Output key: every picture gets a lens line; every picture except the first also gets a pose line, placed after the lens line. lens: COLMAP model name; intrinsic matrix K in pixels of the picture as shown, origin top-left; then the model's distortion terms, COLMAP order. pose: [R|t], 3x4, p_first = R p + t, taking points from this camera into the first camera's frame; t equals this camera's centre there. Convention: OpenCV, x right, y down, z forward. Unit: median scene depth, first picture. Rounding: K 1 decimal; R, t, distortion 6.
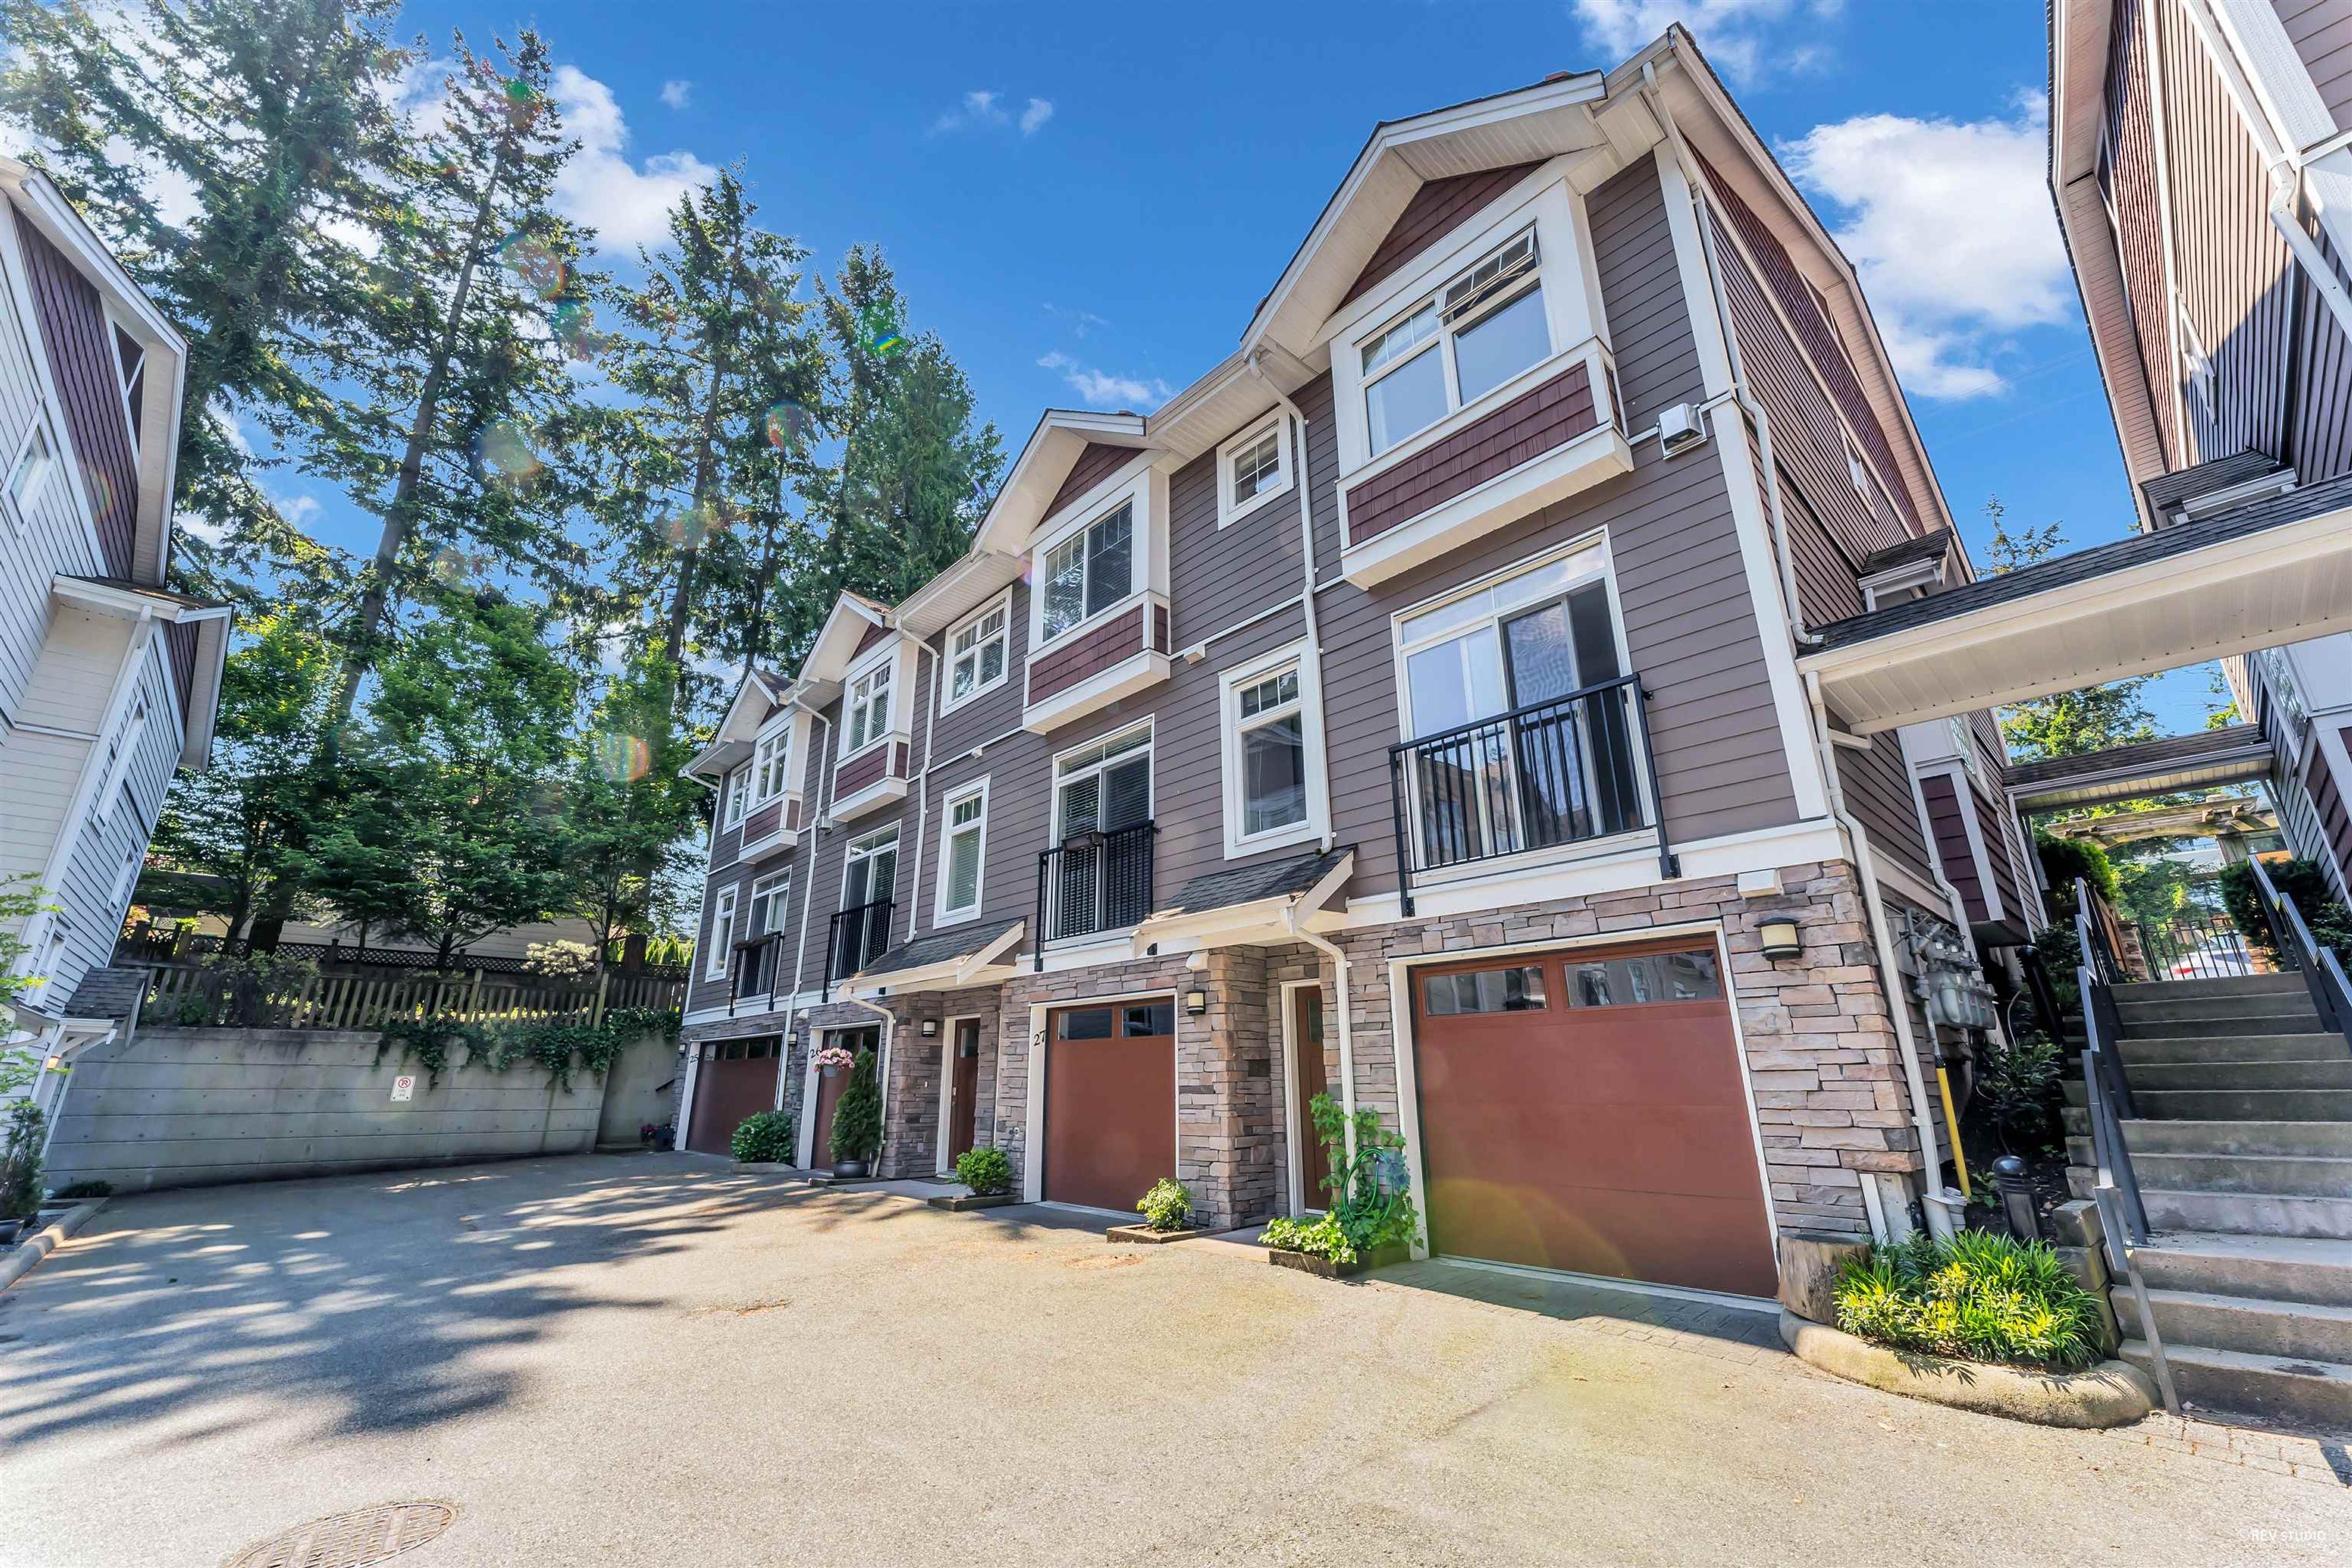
lens RADIAL K [[941.3, 0, 1171.2], [0, 941.3, 783.9], [0, 0, 1]] dist [0.000417, -0.000385]
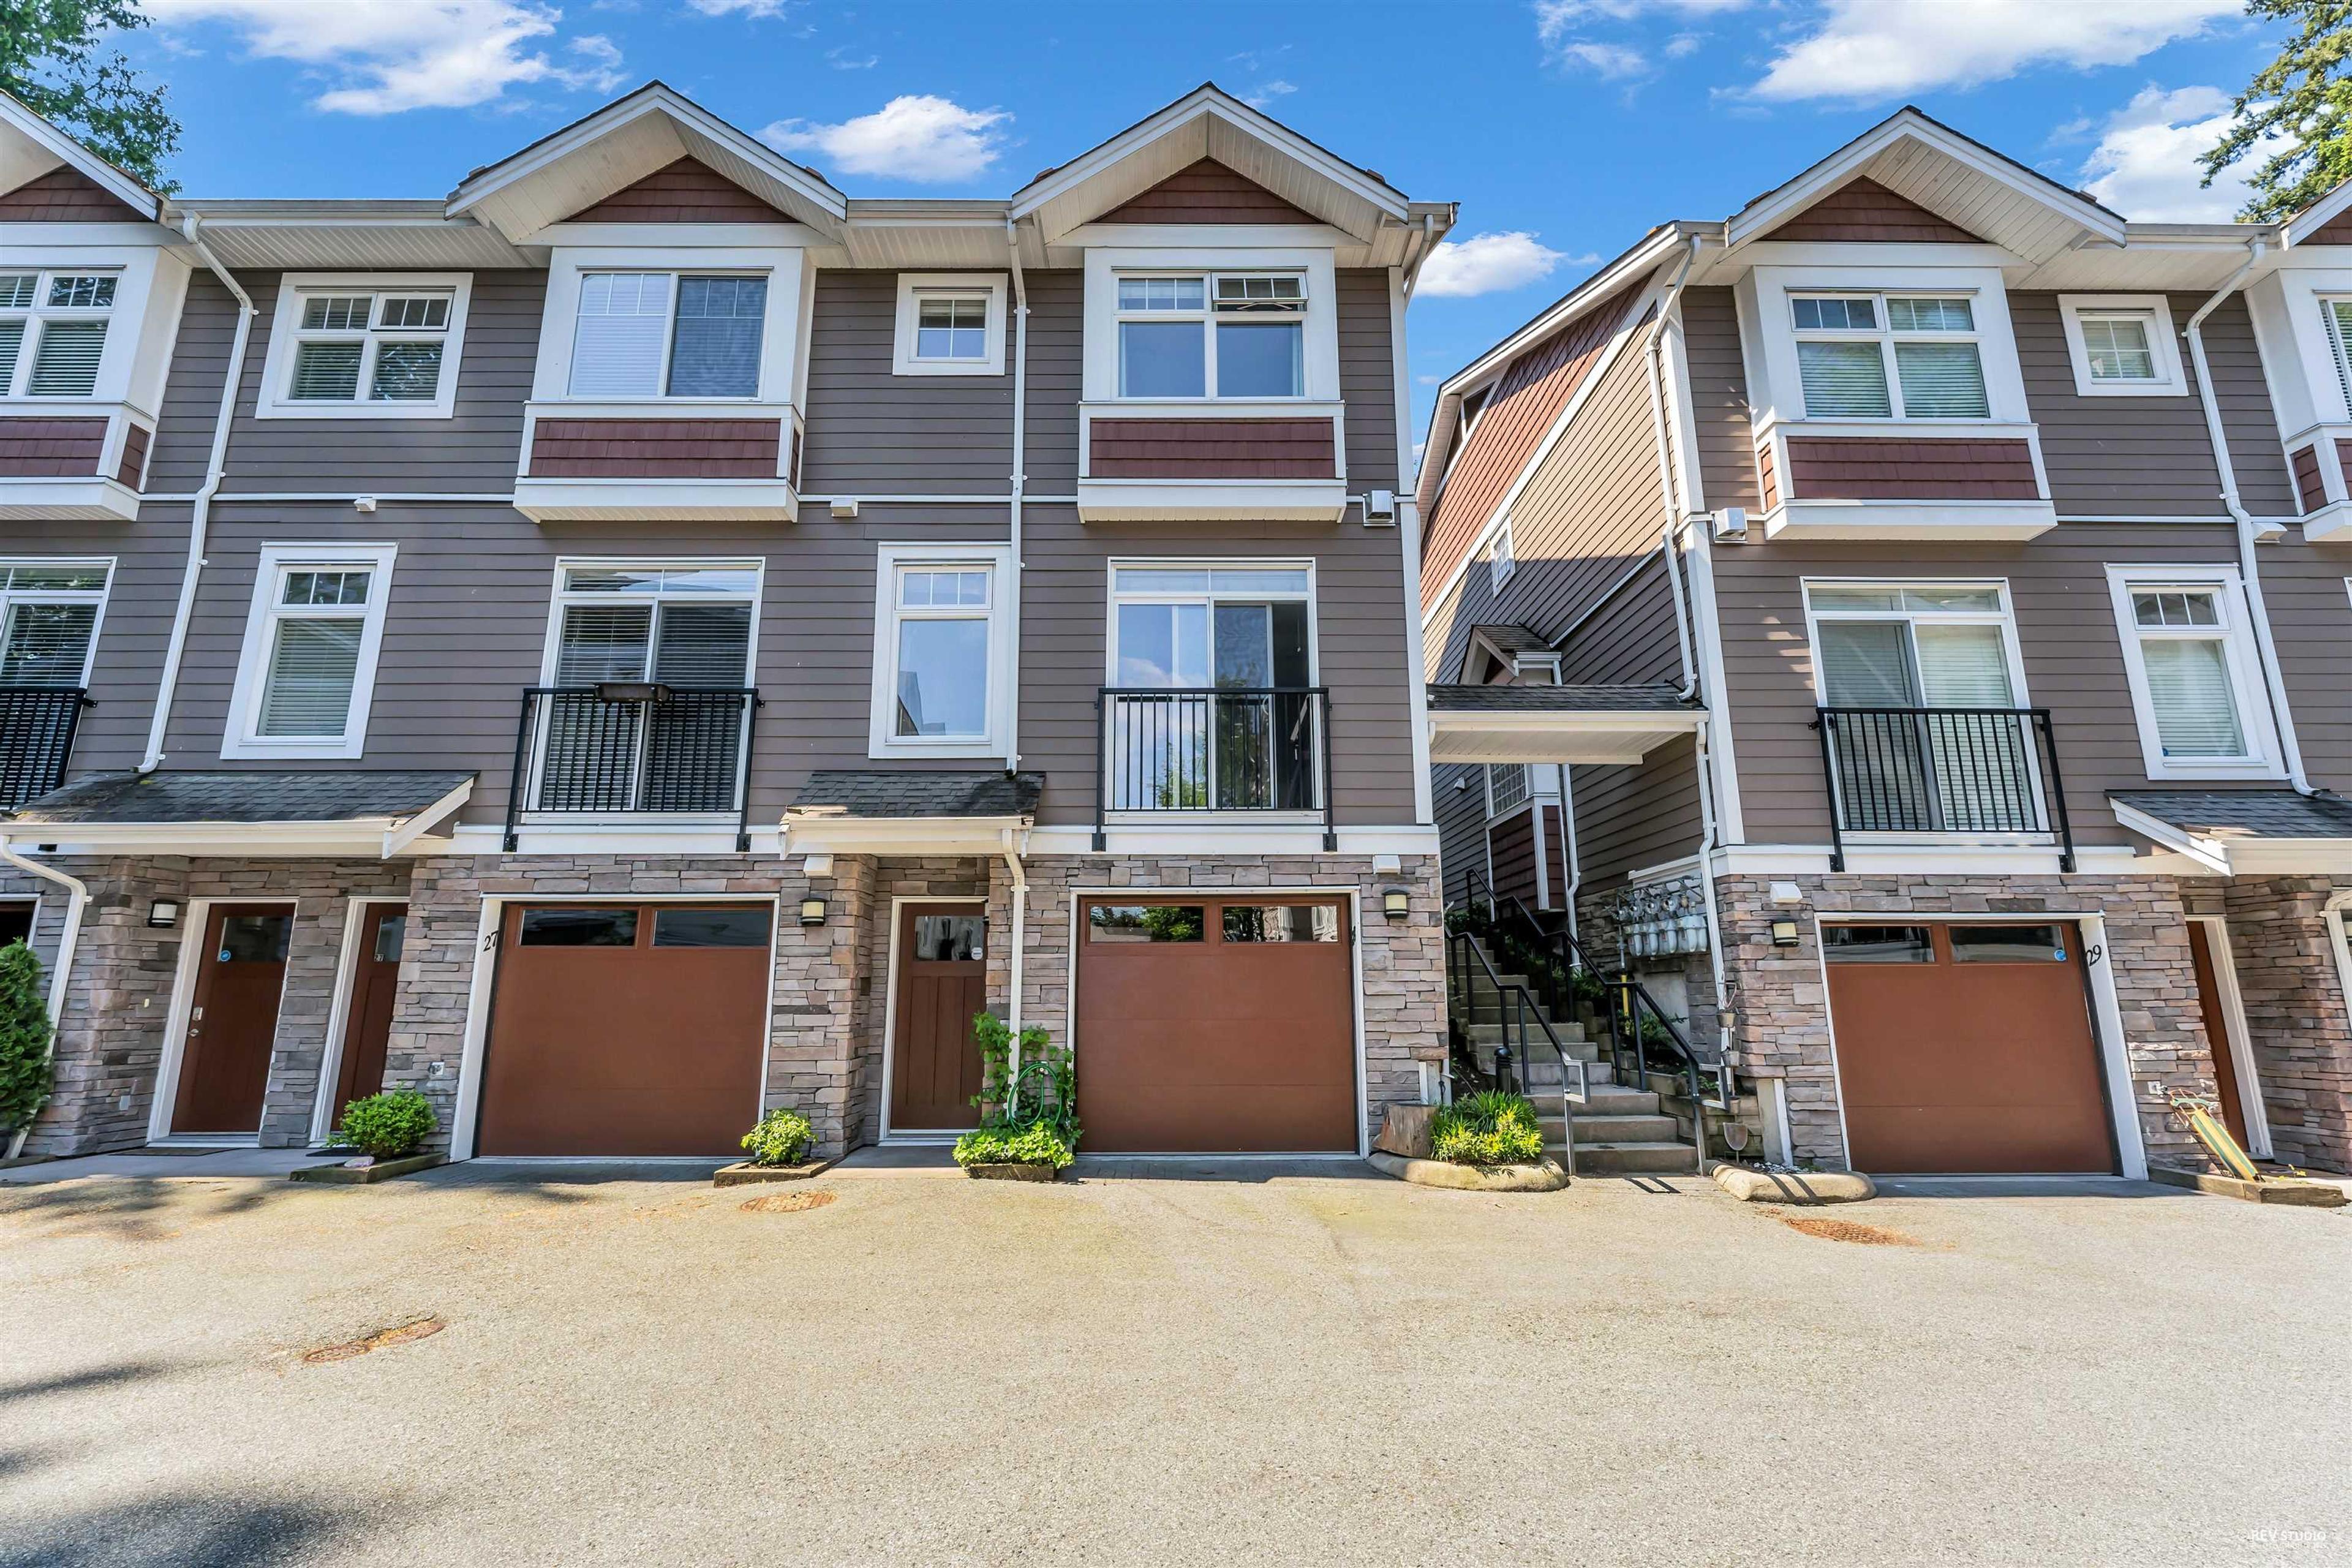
lens RADIAL K [[1051.6, 0, 1167.8], [0, 1051.6, 783.5], [0, 0, 1]] dist [-0.001101, -0.000537]
pose [[0.668041, 0.154484, 0.727912, -0.514586], [-0.227336, 0.973814, 0.001965, 0.042240], [-0.708548, -0.166793, 0.685668, 0.128355]]
